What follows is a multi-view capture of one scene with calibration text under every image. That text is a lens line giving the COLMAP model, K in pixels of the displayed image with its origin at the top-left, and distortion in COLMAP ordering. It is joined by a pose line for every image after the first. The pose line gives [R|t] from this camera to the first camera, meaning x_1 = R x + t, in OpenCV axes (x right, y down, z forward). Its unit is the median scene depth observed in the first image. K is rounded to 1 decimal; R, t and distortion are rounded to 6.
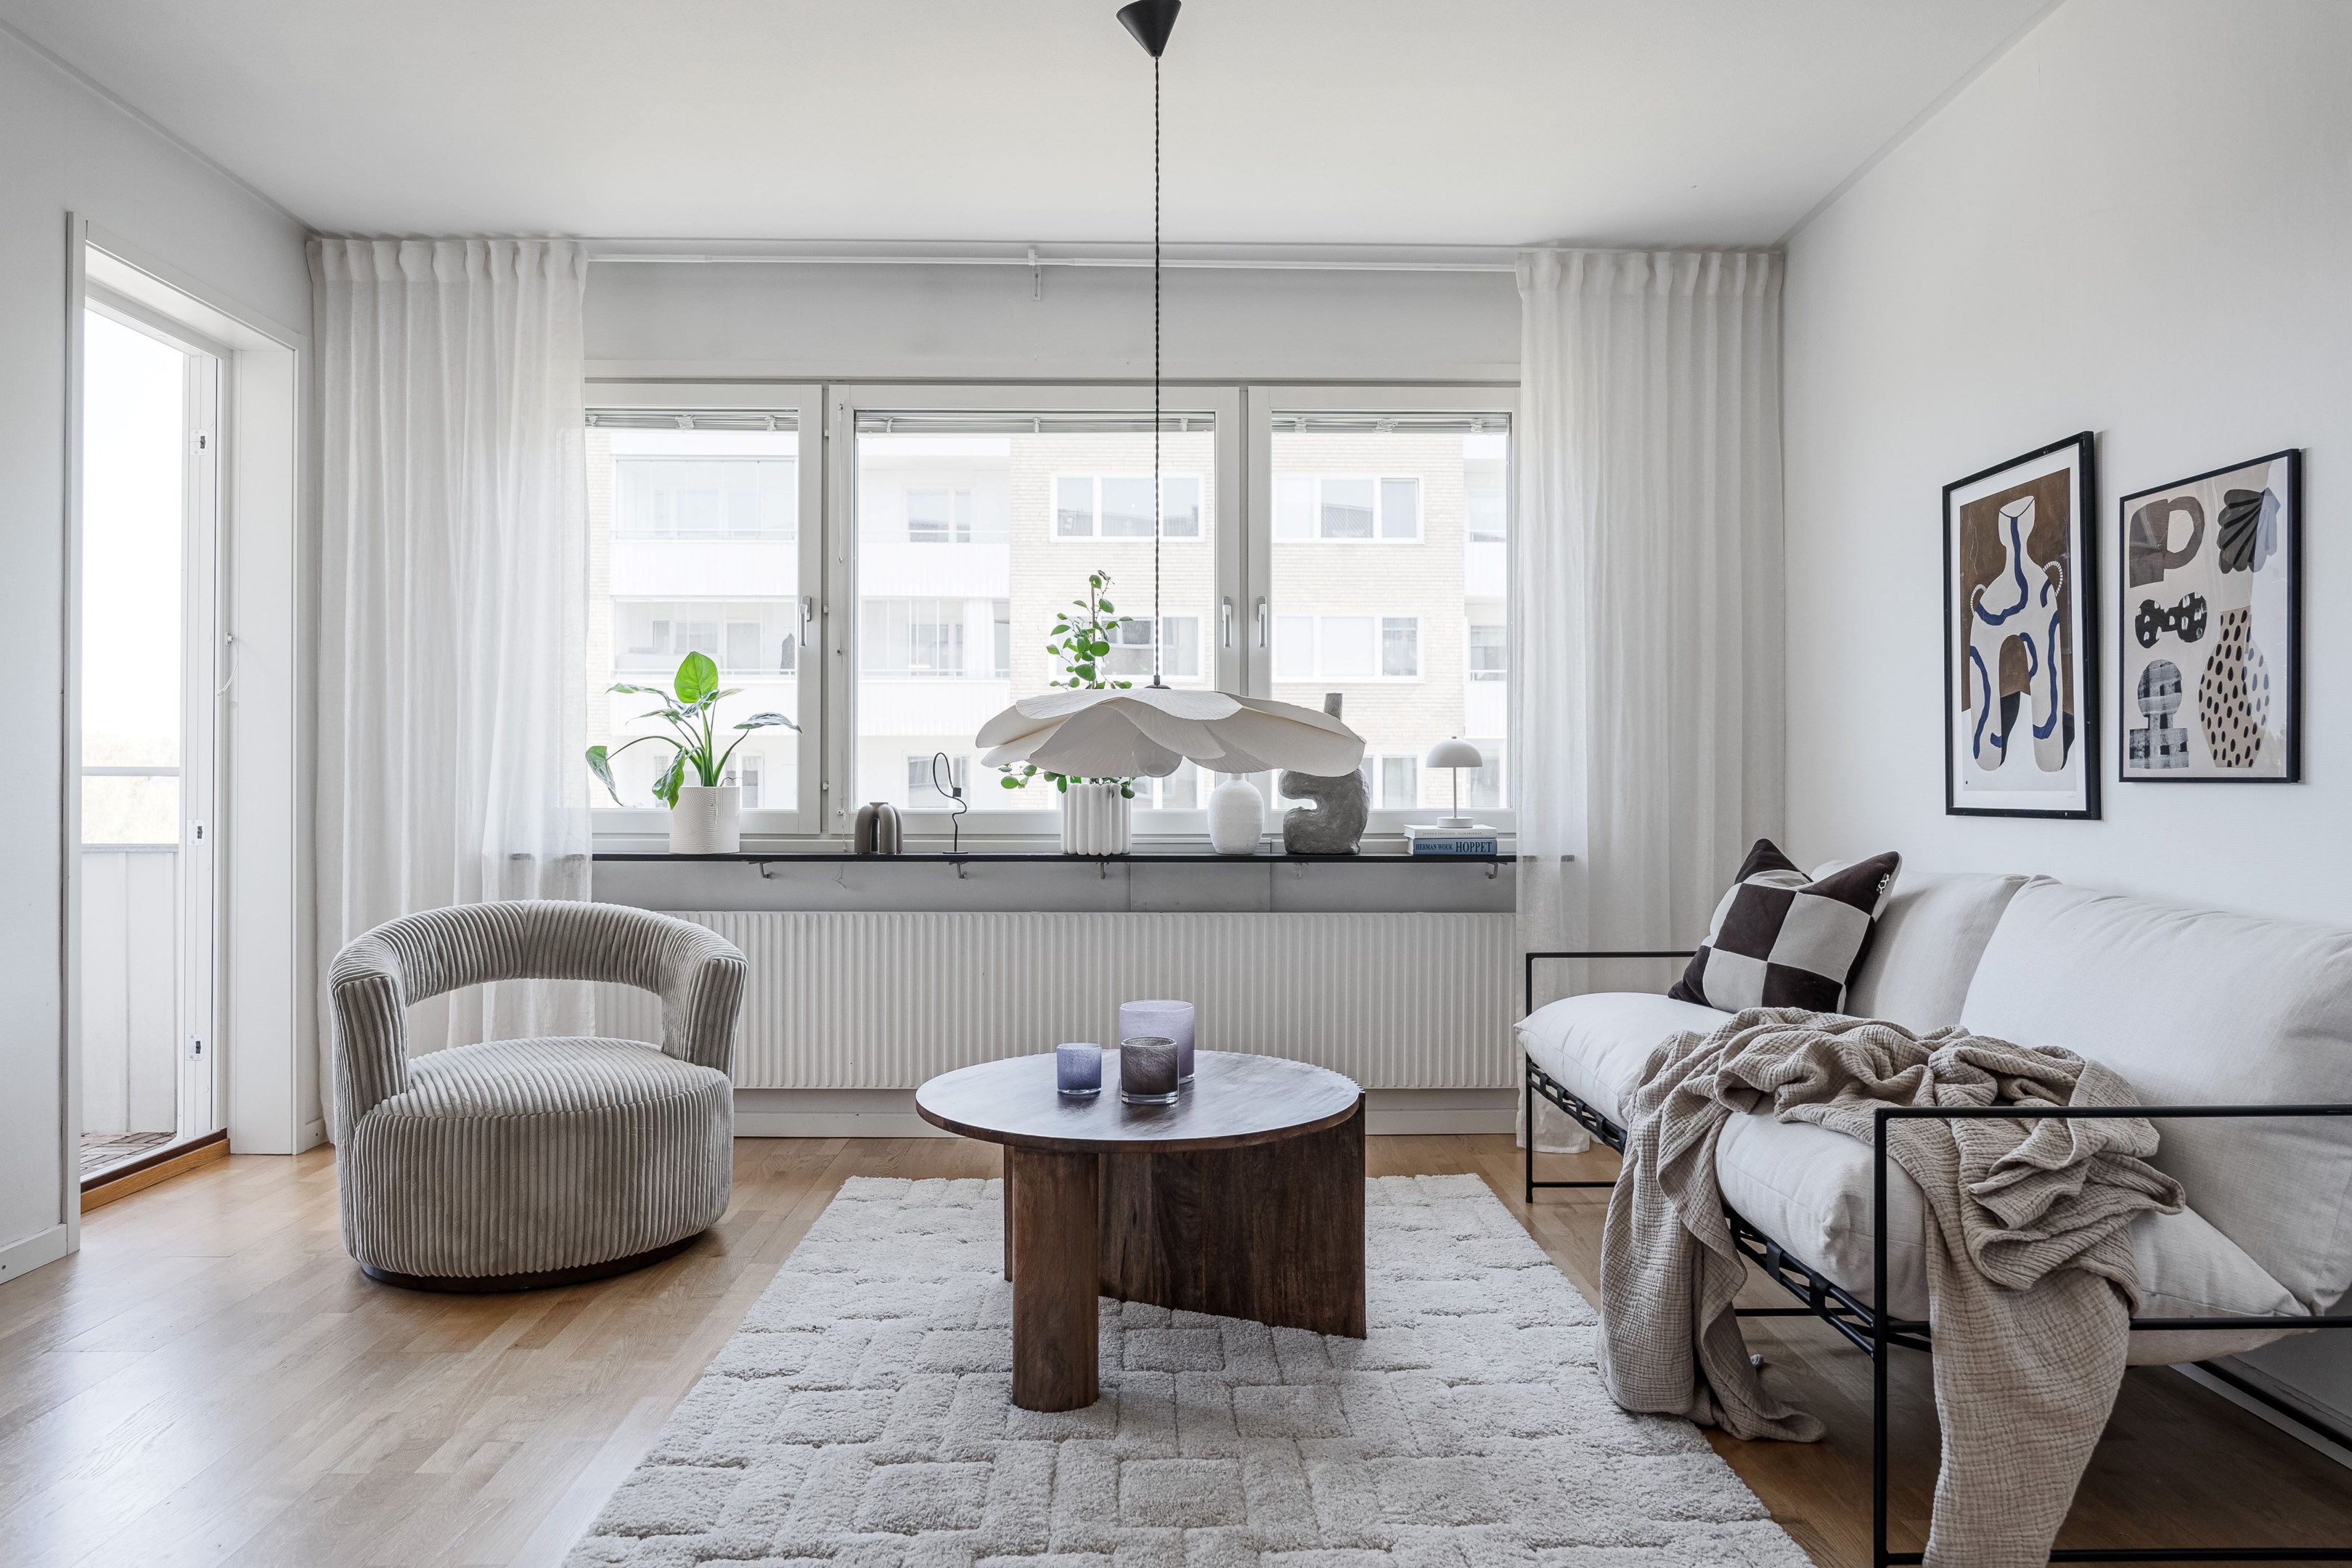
lens RADIAL K [[1530.2, 0, 1162.6], [0, 1530.2, 785.0], [0, 0, 1]] dist [-0.015063, 0.003168]
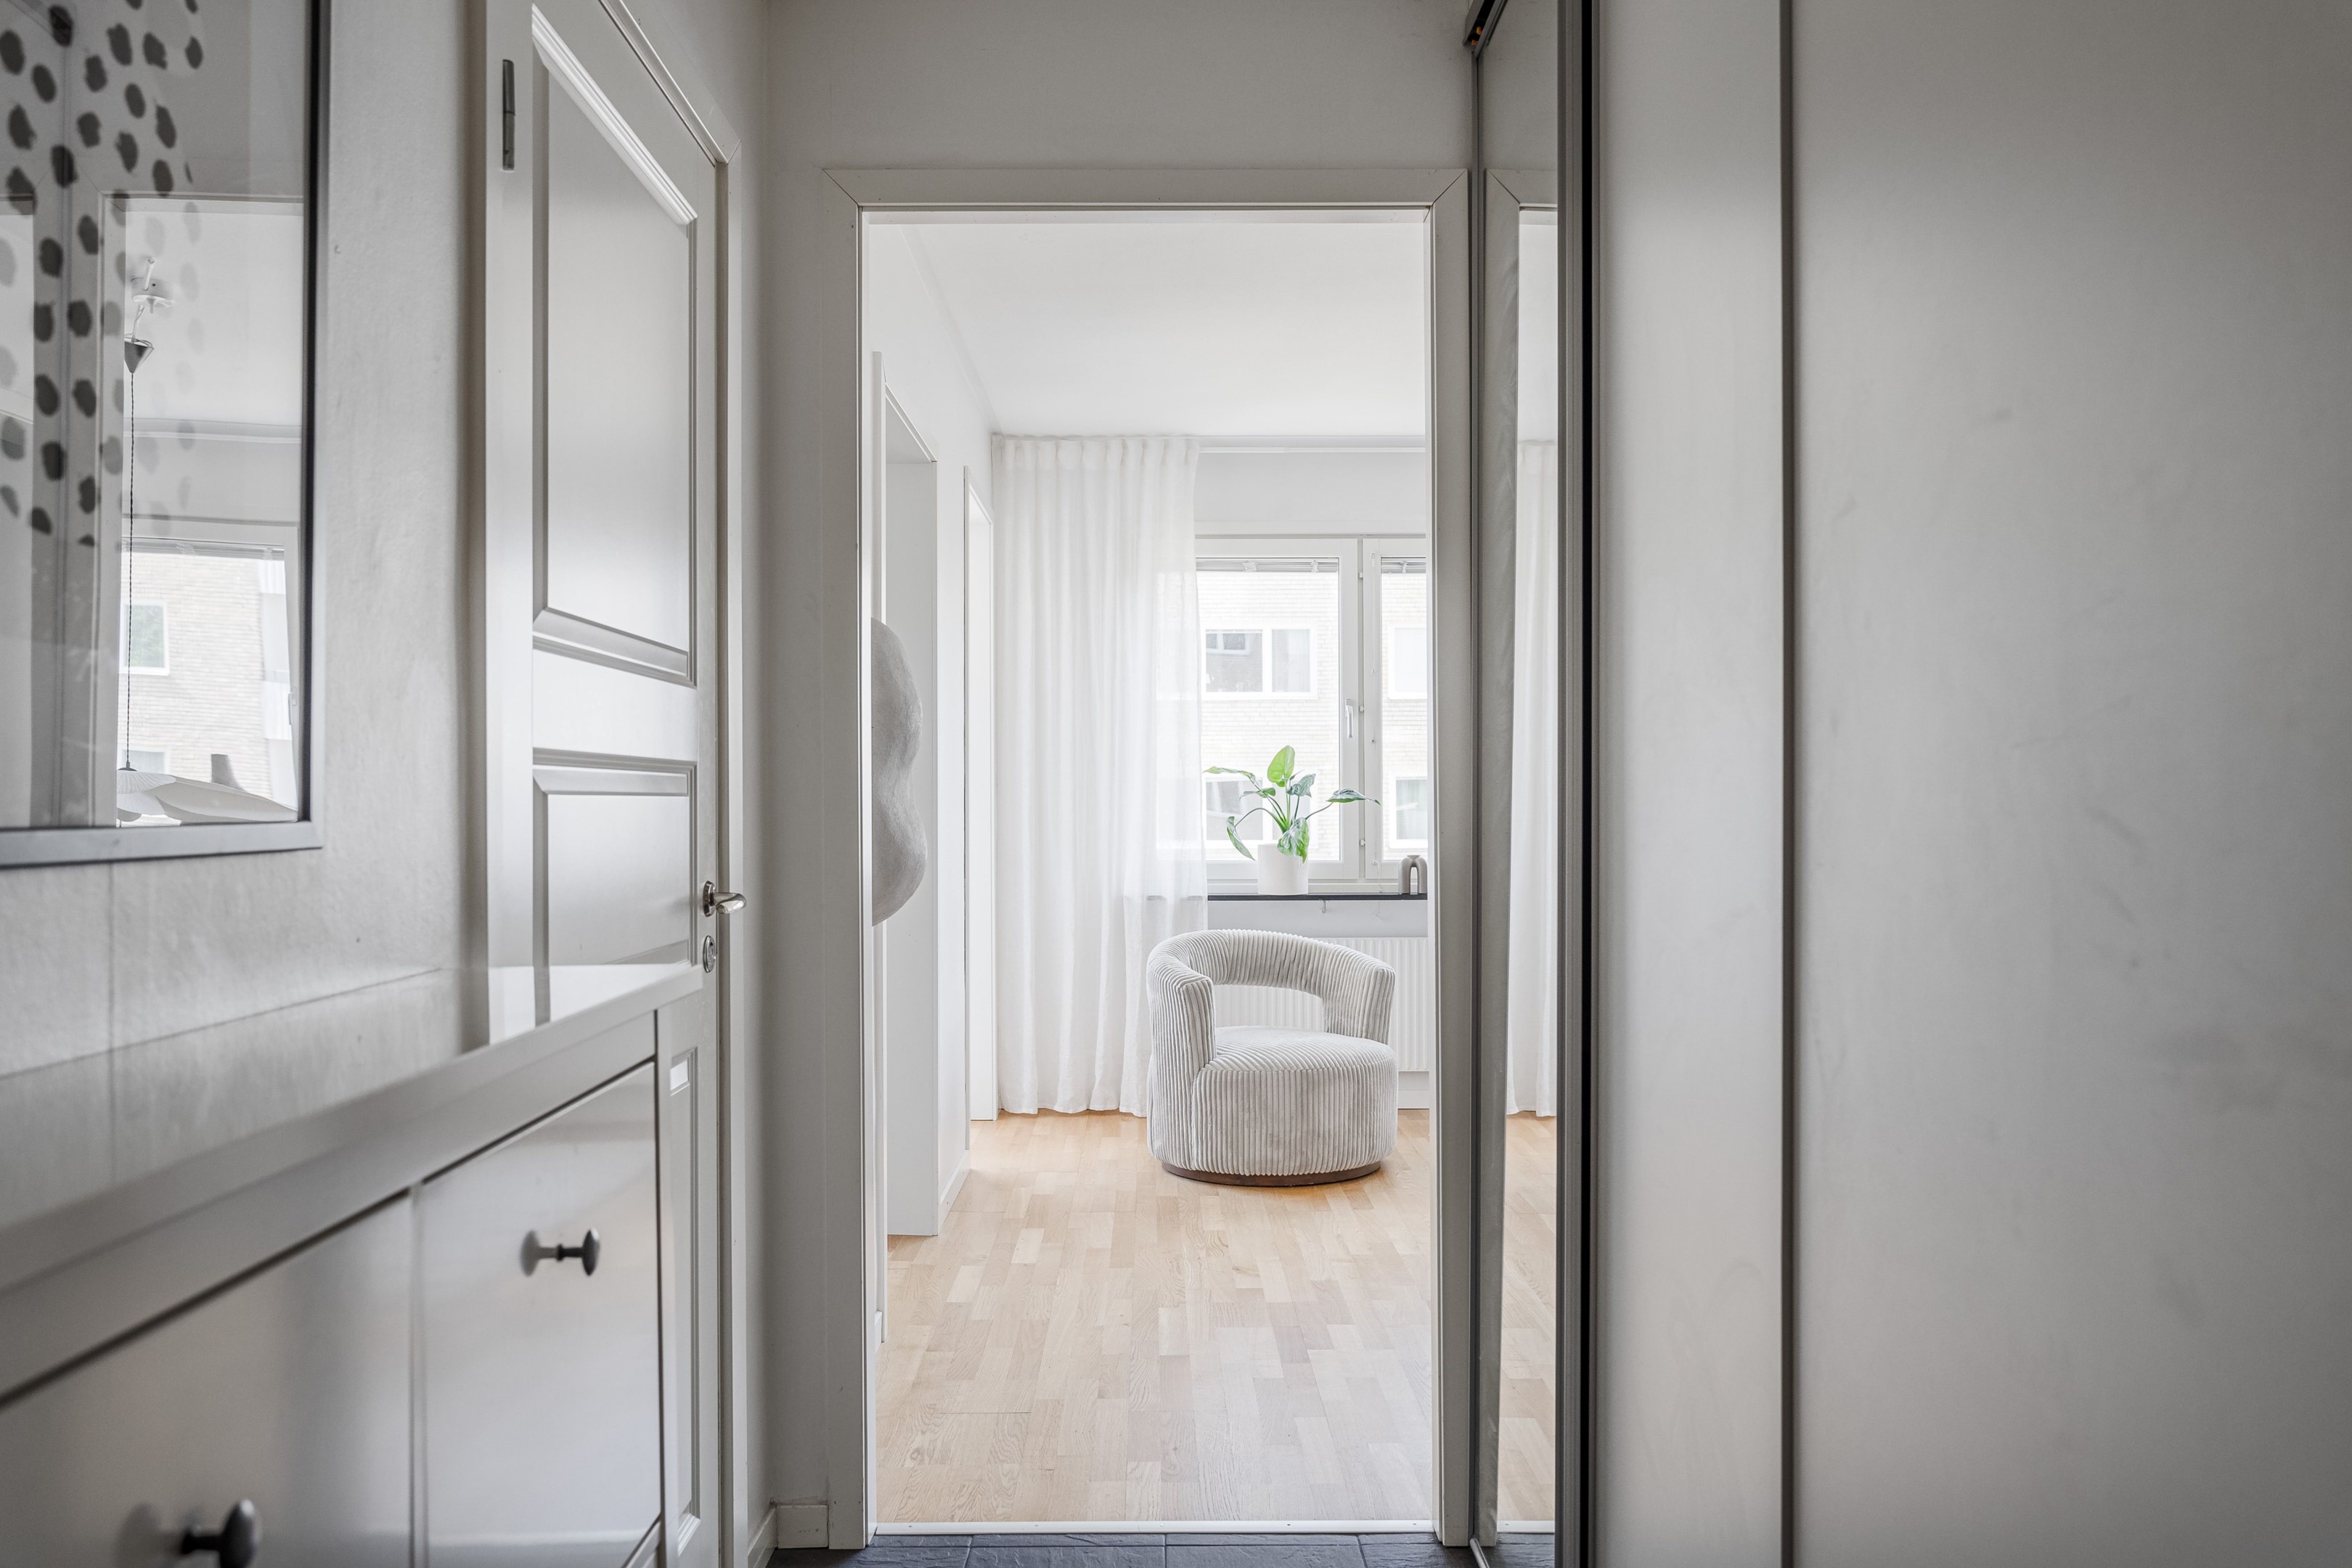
lens RADIAL K [[1774.9, 0, 1164.4], [0, 1774.9, 789.5], [0, 0, 1]] dist [-0.005950, -0.000519]
pose [[0.999944, -0.007170, -0.007759, -0.519048], [0.007122, 0.999956, -0.006106, -0.050545], [0.007803, 0.006050, 0.999951, -0.731291]]
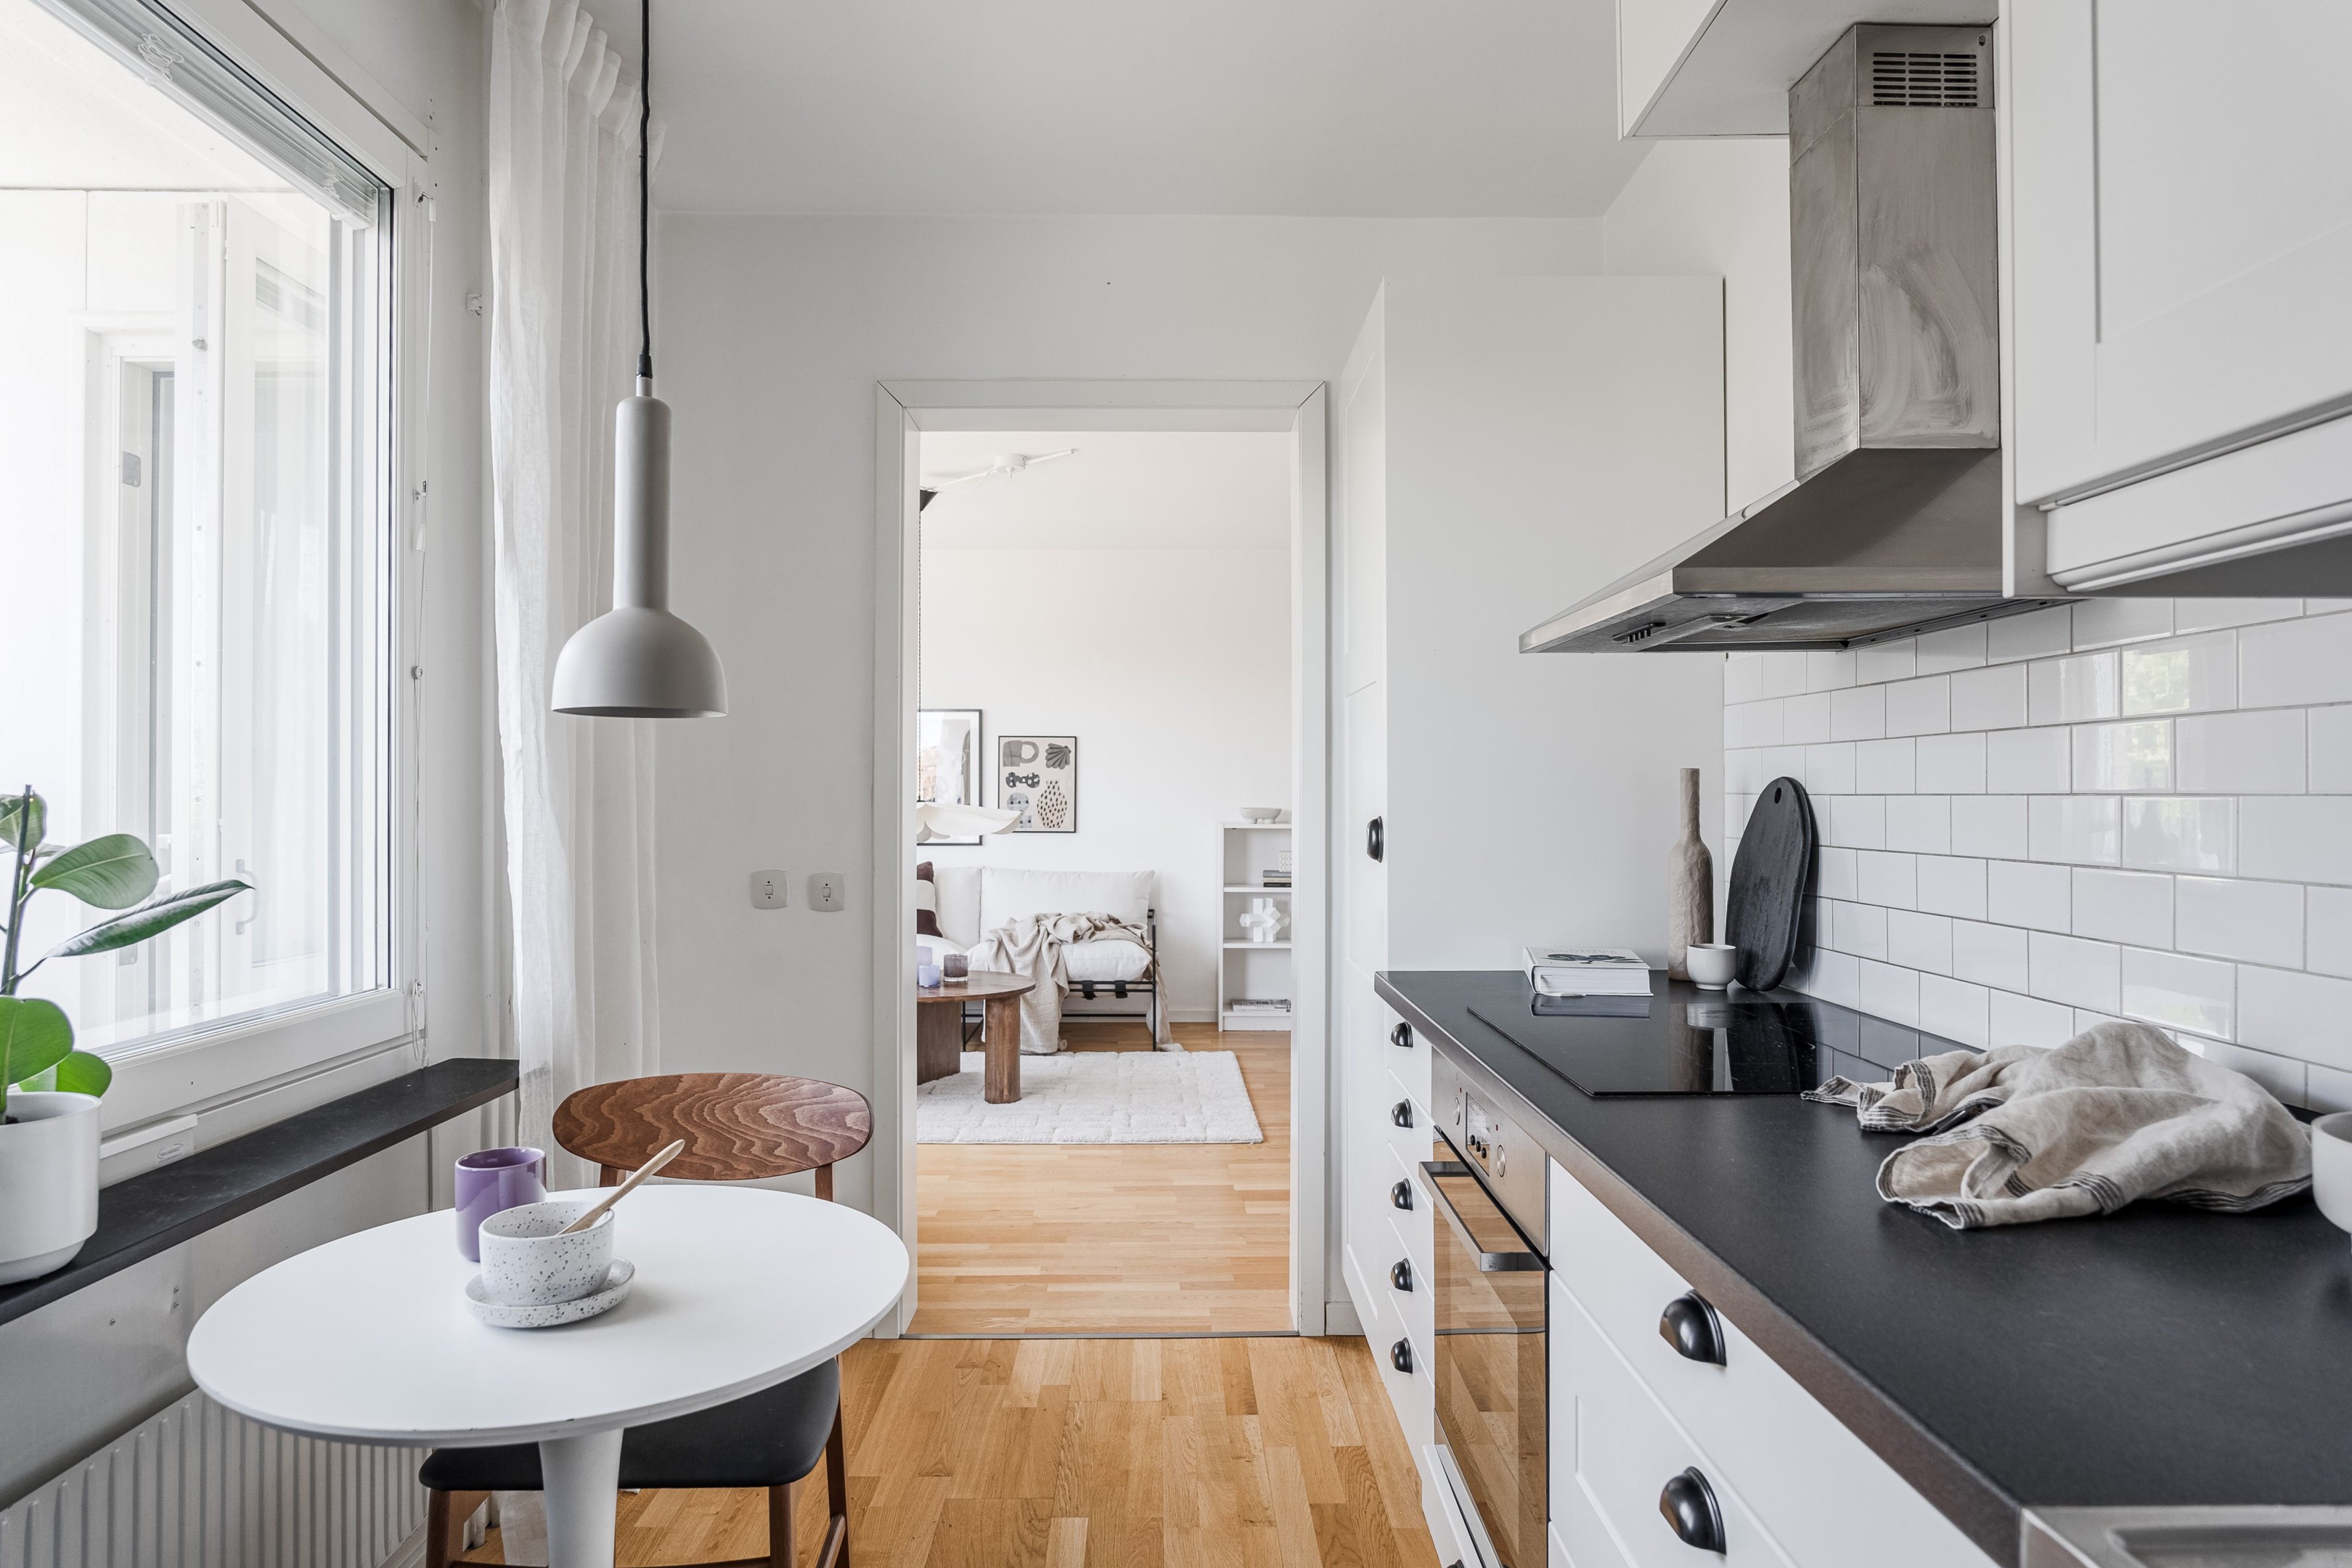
lens RADIAL K [[1393.6, 0, 1176.4], [0, 1393.6, 788.8], [0, 0, 1]] dist [-0.002352, -0.000027]
pose [[0.001192, 0.004746, 0.999988, -1.762603], [-0.002240, 0.999986, -0.004744, -0.063564], [-0.999997, -0.002234, 0.001202, 0.558544]]
